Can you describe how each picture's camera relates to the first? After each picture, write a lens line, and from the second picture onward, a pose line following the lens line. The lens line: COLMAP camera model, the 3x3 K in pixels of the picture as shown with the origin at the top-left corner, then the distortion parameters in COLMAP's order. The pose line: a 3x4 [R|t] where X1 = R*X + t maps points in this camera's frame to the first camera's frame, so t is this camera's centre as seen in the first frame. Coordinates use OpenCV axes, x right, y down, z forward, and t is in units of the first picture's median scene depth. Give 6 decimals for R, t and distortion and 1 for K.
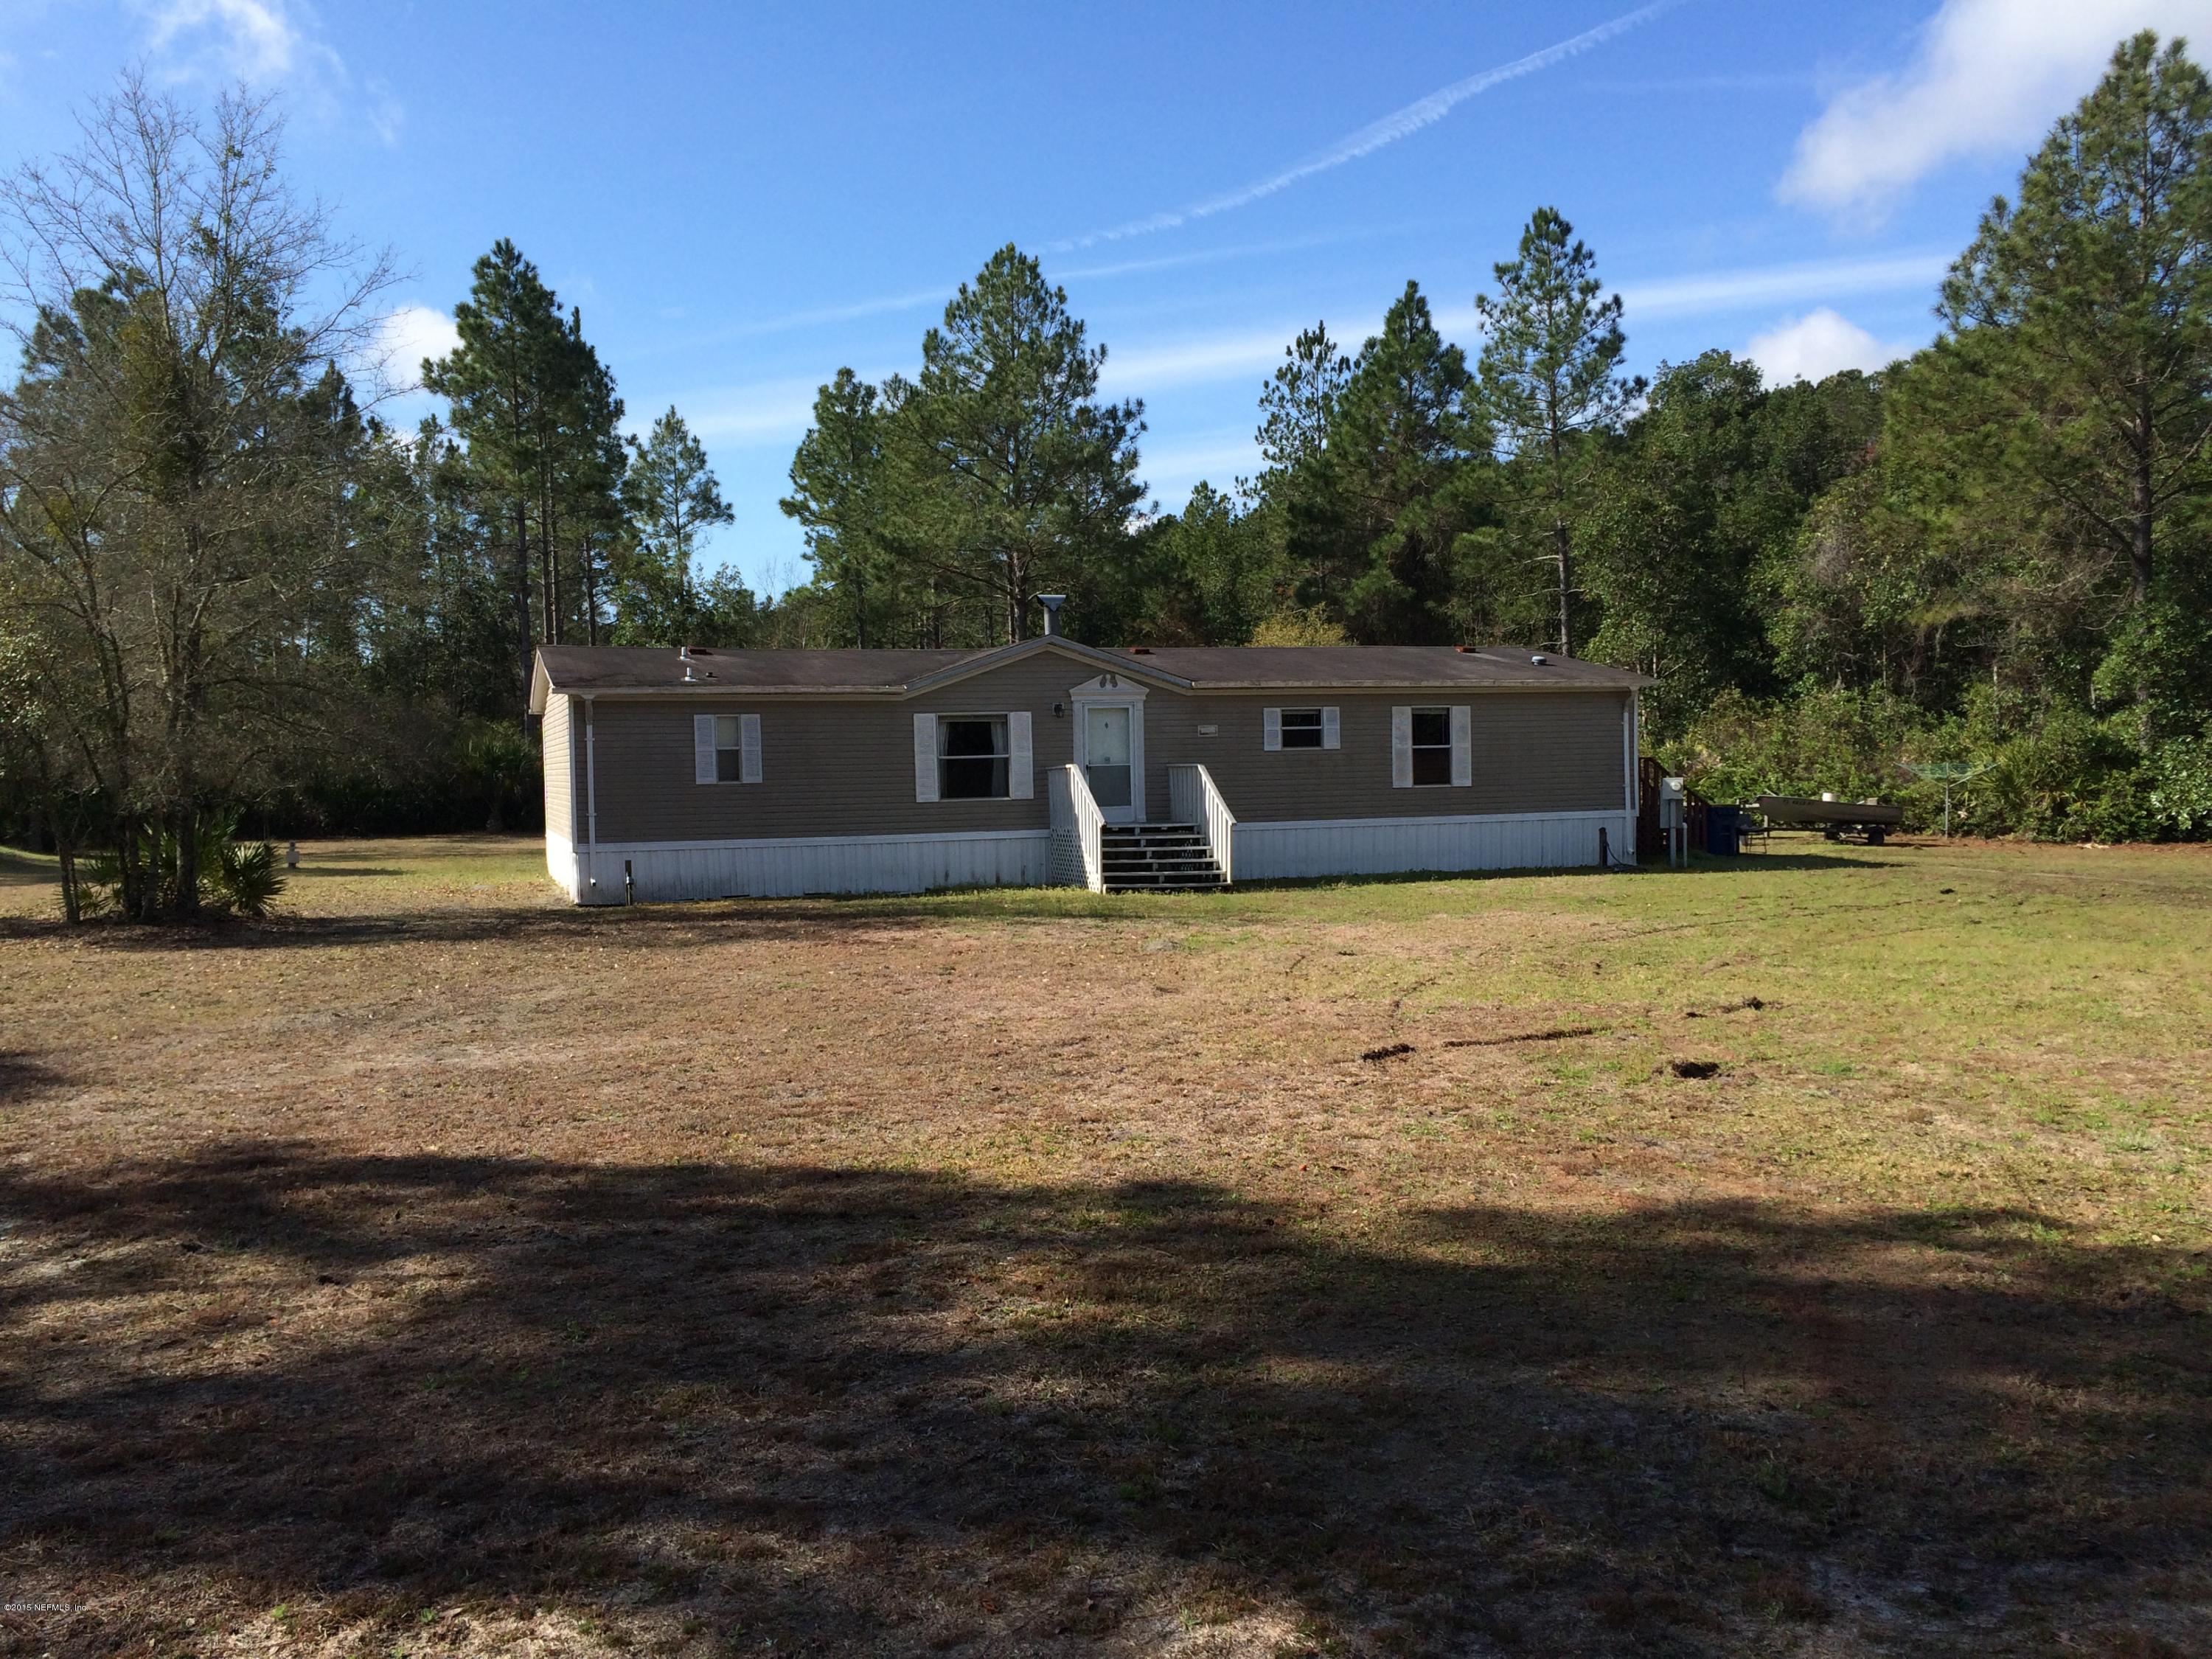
lens RADIAL K [[2243.3, 0, 1106.0], [0, 2243.3, 829.5], [0, 0, 1]] dist [0.247156, -0.364814]
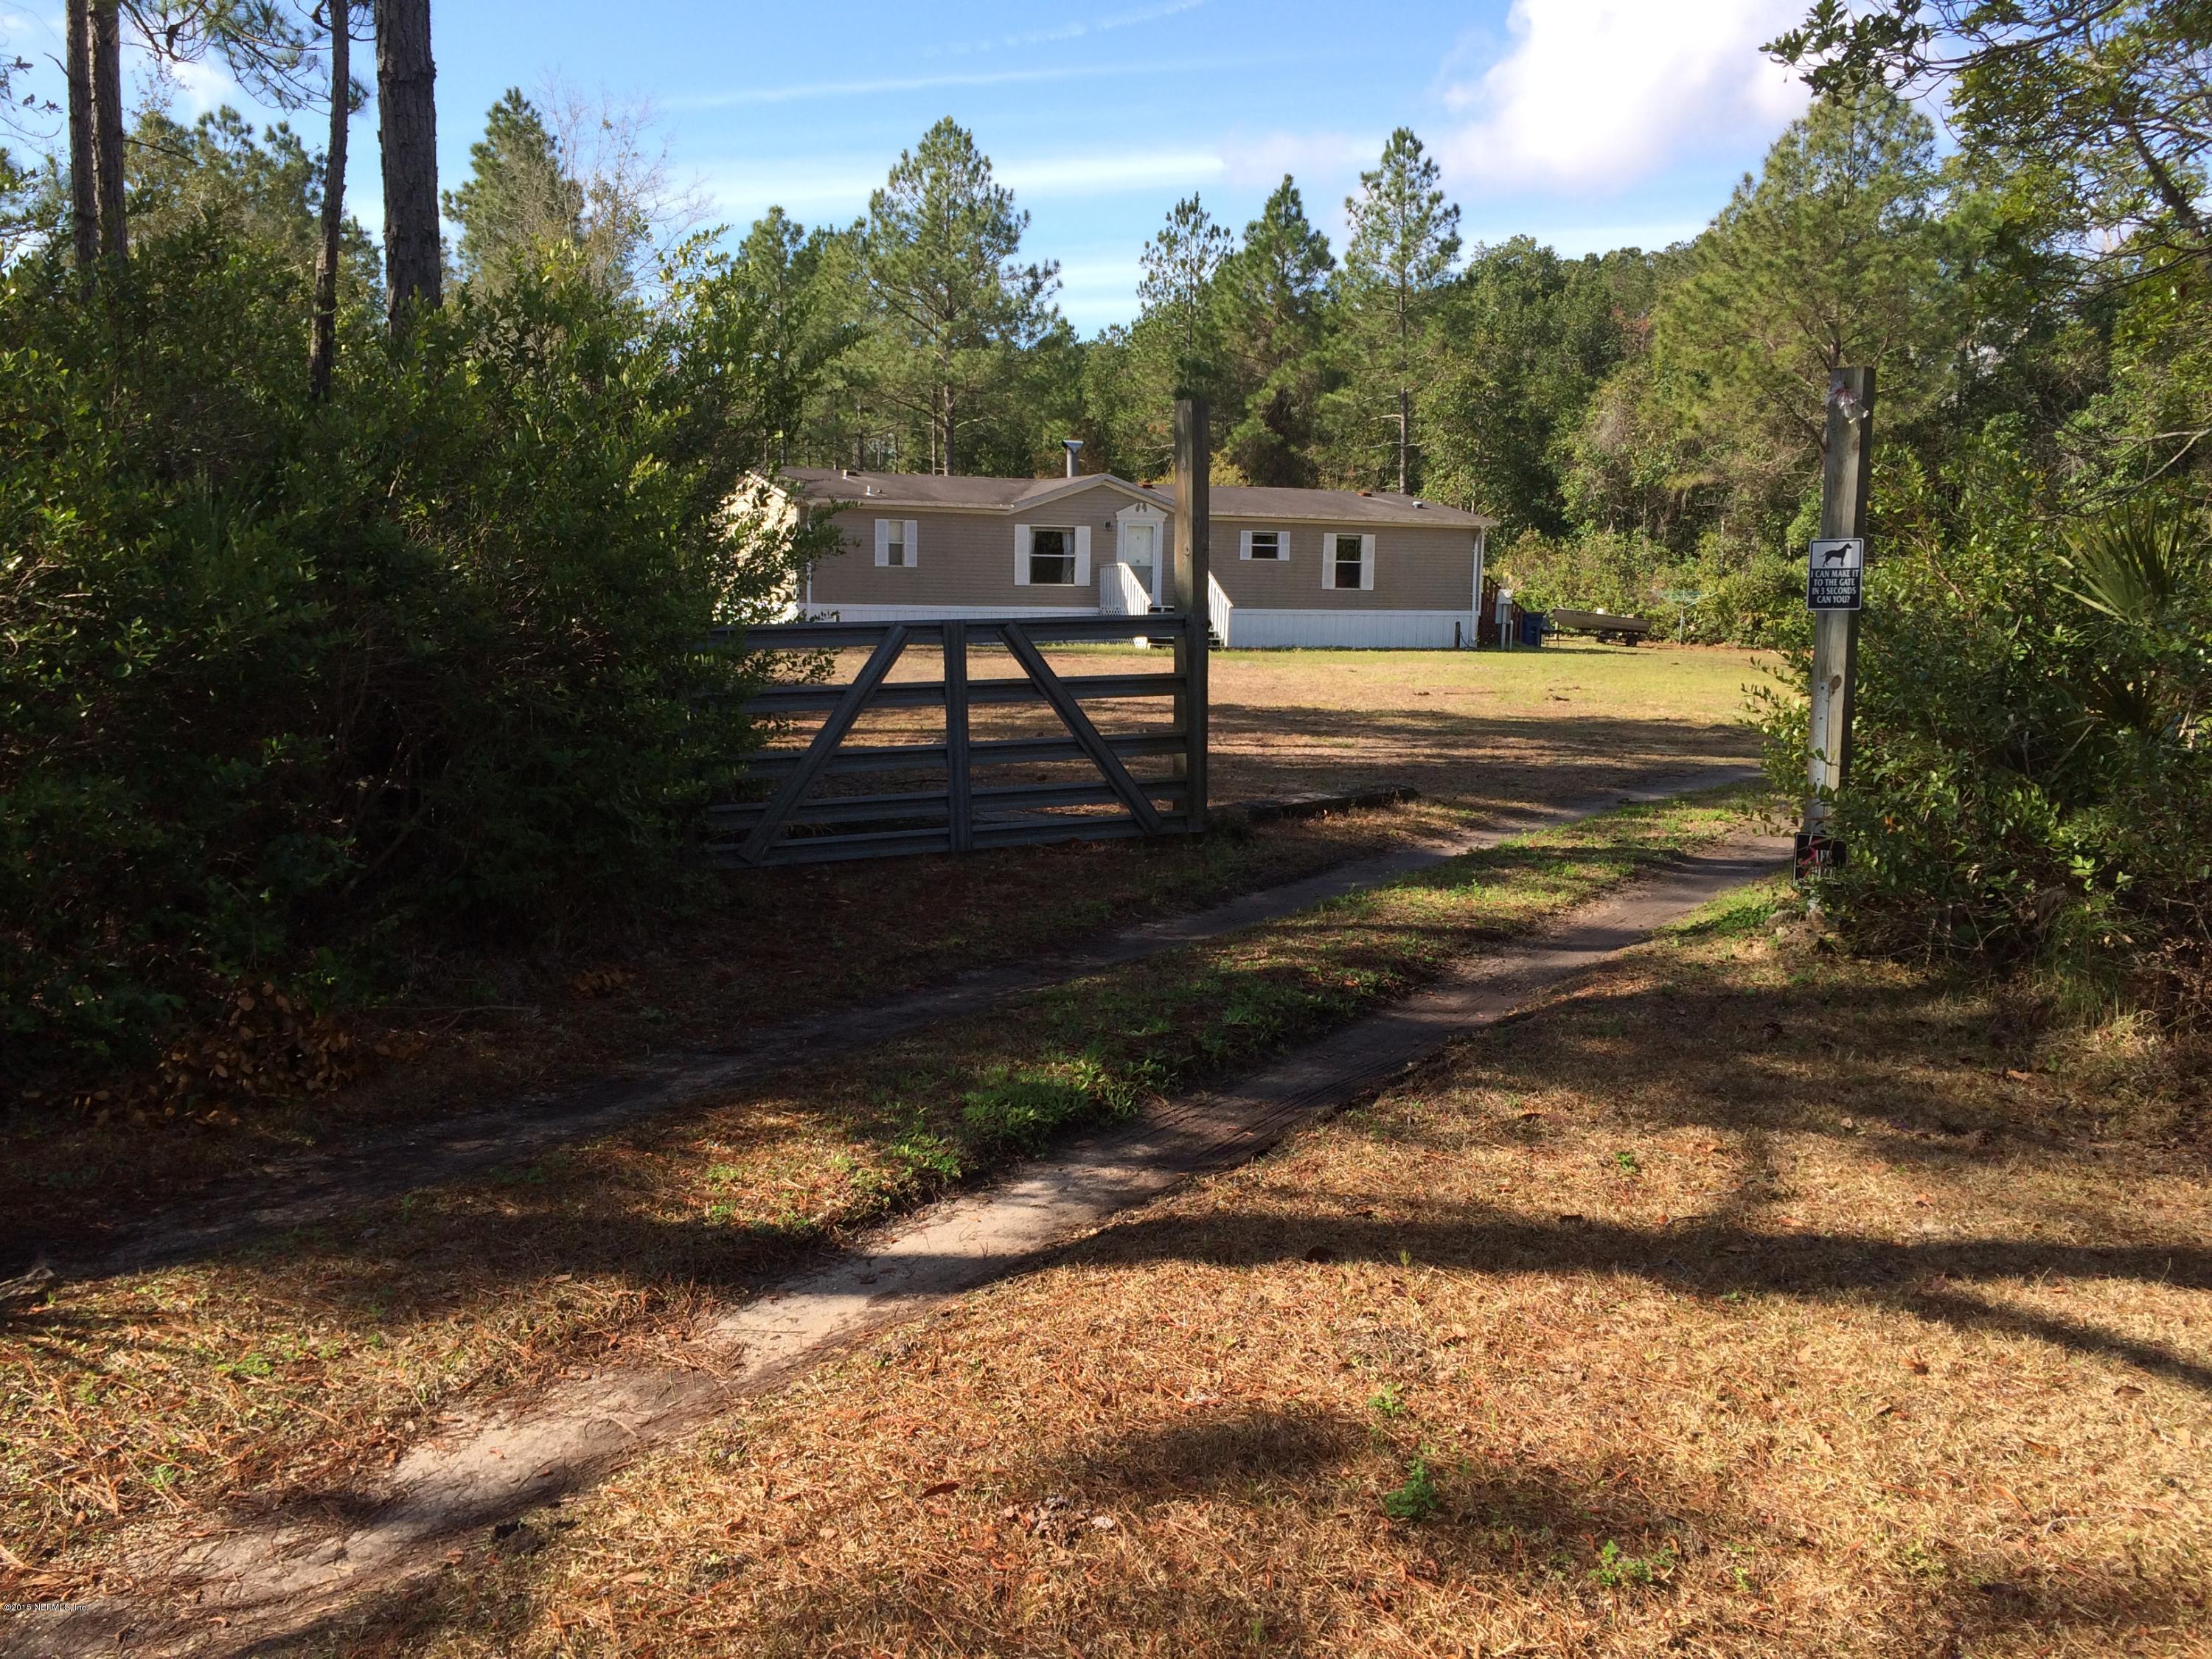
lens RADIAL K [[2133.6, 0, 1106.0], [0, 2133.6, 829.5], [0, 0, 1]] dist [0.146305, -0.003790]
pose [[0.995456, 0.030550, 0.090194, -0.072126], [-0.038324, 0.995579, 0.085754, 0.012584], [-0.087176, -0.088821, 0.992225, -0.209302]]
